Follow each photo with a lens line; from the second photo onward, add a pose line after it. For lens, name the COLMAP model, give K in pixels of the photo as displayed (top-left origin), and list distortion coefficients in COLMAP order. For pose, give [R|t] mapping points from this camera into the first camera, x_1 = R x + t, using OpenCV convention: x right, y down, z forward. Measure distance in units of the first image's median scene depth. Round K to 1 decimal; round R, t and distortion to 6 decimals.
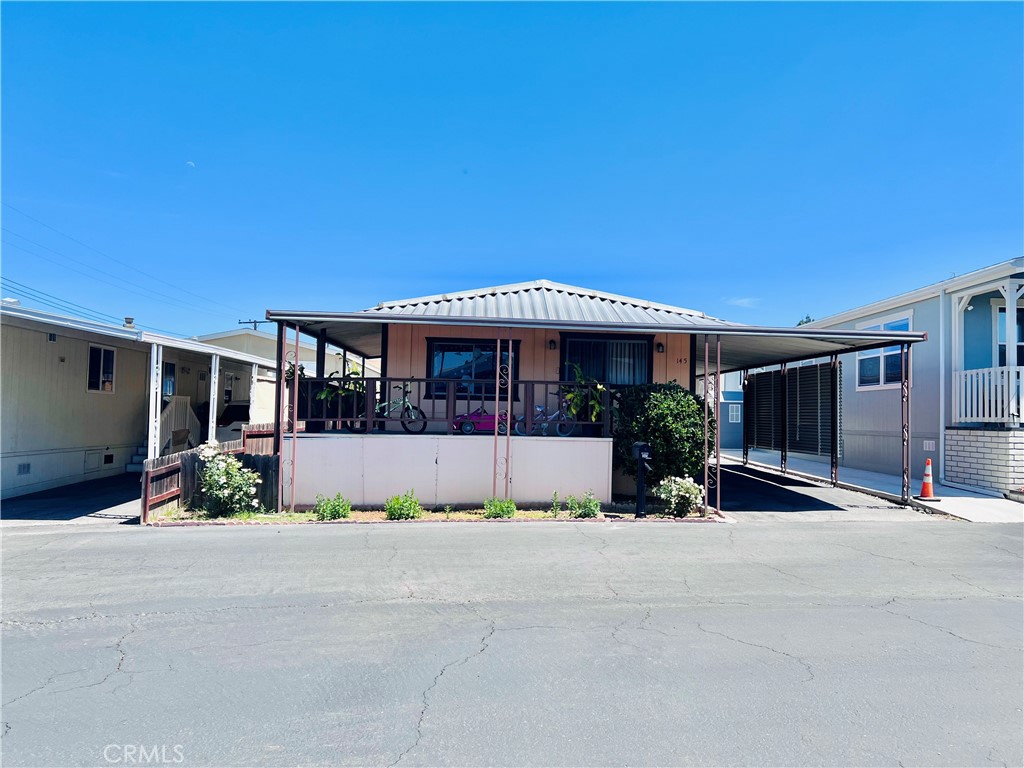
lens RADIAL K [[774.5, 0, 521.6], [0, 774.5, 382.8], [0, 0, 1]] dist [-0.000635, -0.011237]
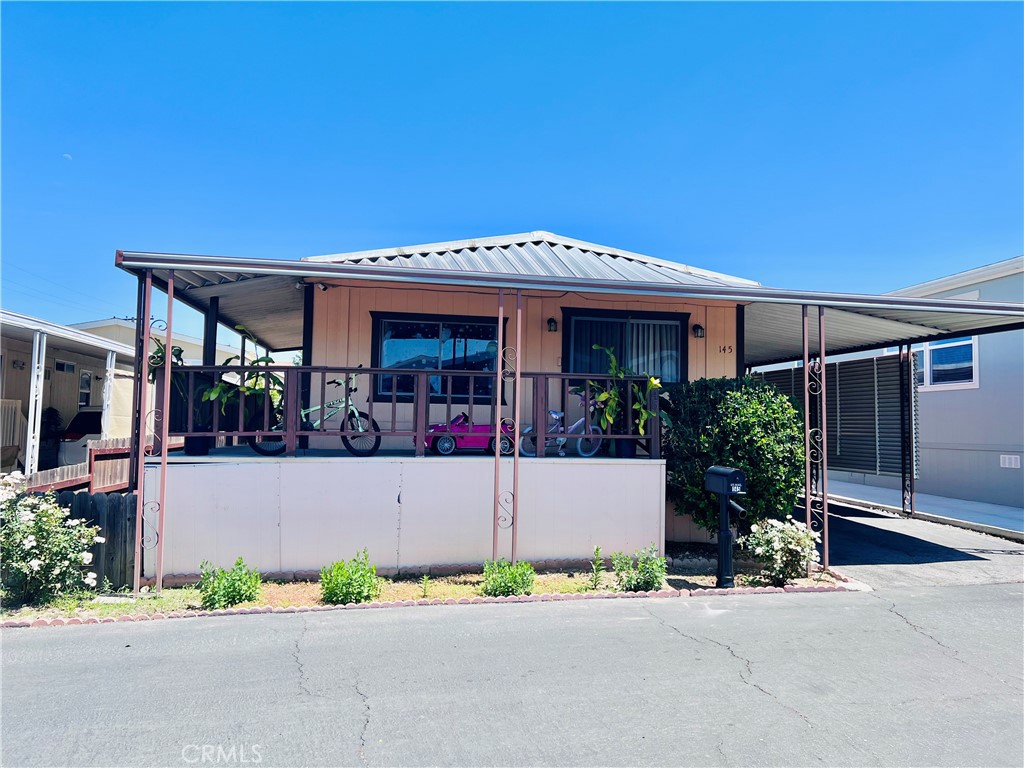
lens RADIAL K [[774.5, 0, 514.5], [0, 774.5, 377.5], [0, 0, 1]] dist [-0.000635, -0.011237]
pose [[0.992539, 0.003698, 0.121874, -0.092233], [-0.001675, 0.999859, -0.016701, 0.012250], [-0.121918, 0.016372, 0.992405, 0.352687]]
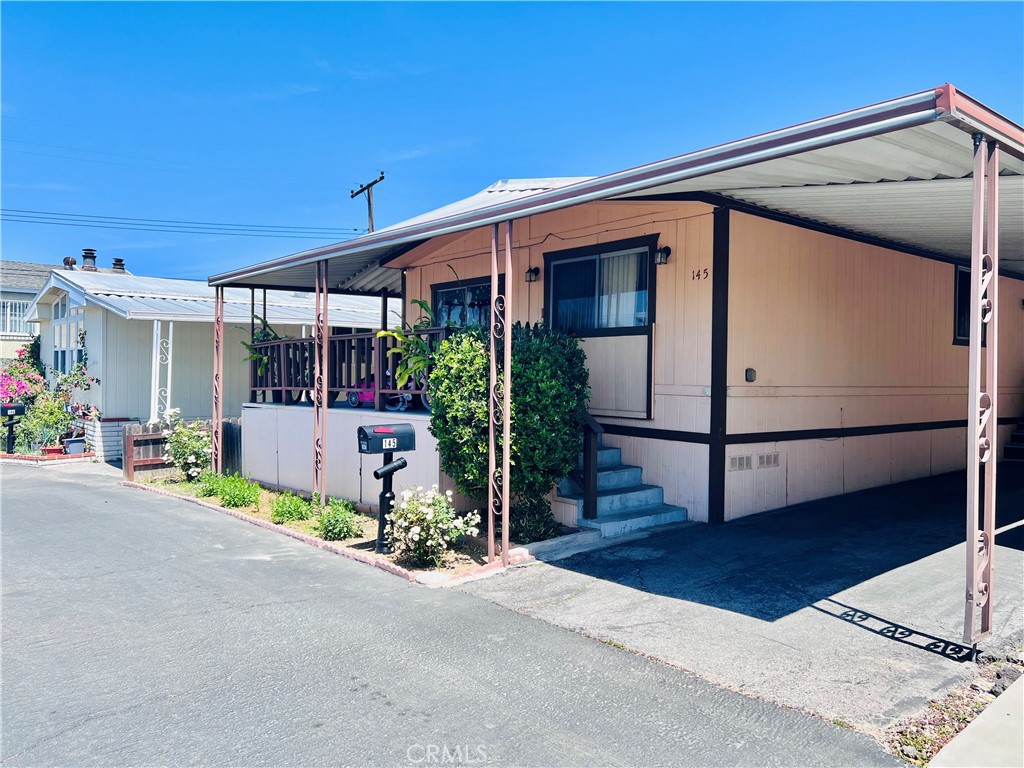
lens RADIAL K [[774.5, 0, 505.6], [0, 774.5, 386.8], [0, 0, 1]] dist [-0.000635, -0.011237]
pose [[0.593225, -0.005455, -0.805018, 0.647962], [0.044199, 0.998689, 0.025804, 0.033865], [0.803823, -0.050888, 0.592688, 0.670362]]
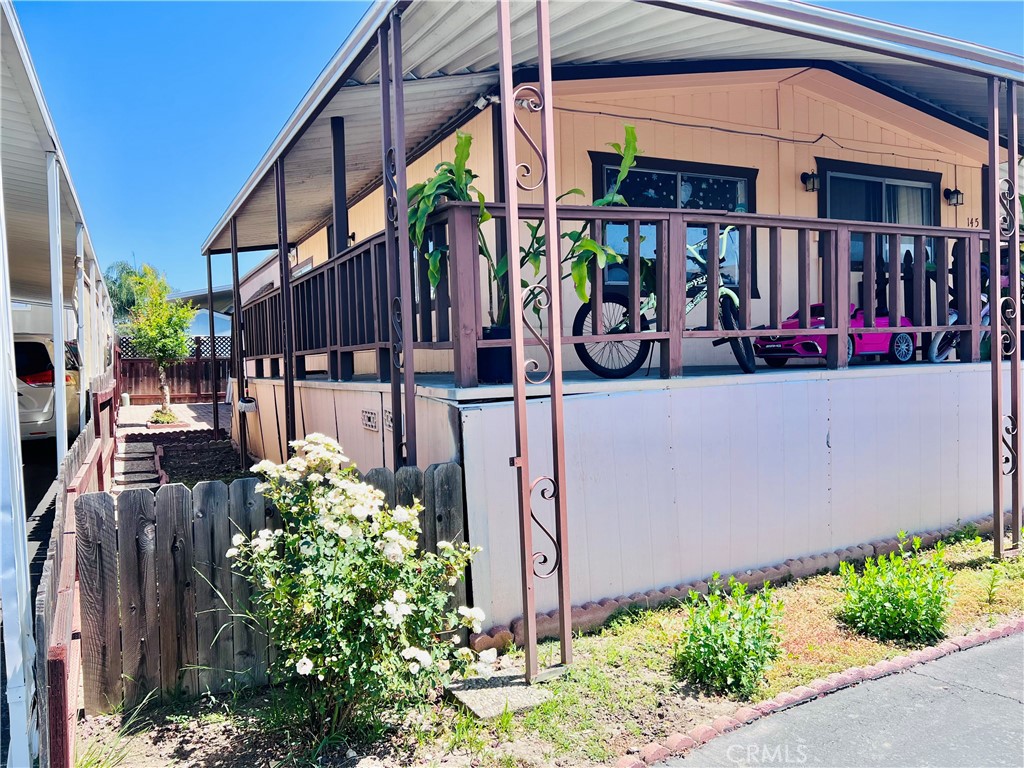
lens RADIAL K [[774.5, 0, 509.0], [0, 774.5, 374.1], [0, 0, 1]] dist [-0.000635, -0.011237]
pose [[0.923174, -0.050000, 0.381116, -0.389421], [0.019052, 0.996237, 0.084549, 0.033313], [-0.383910, -0.070793, 0.920653, 0.697695]]
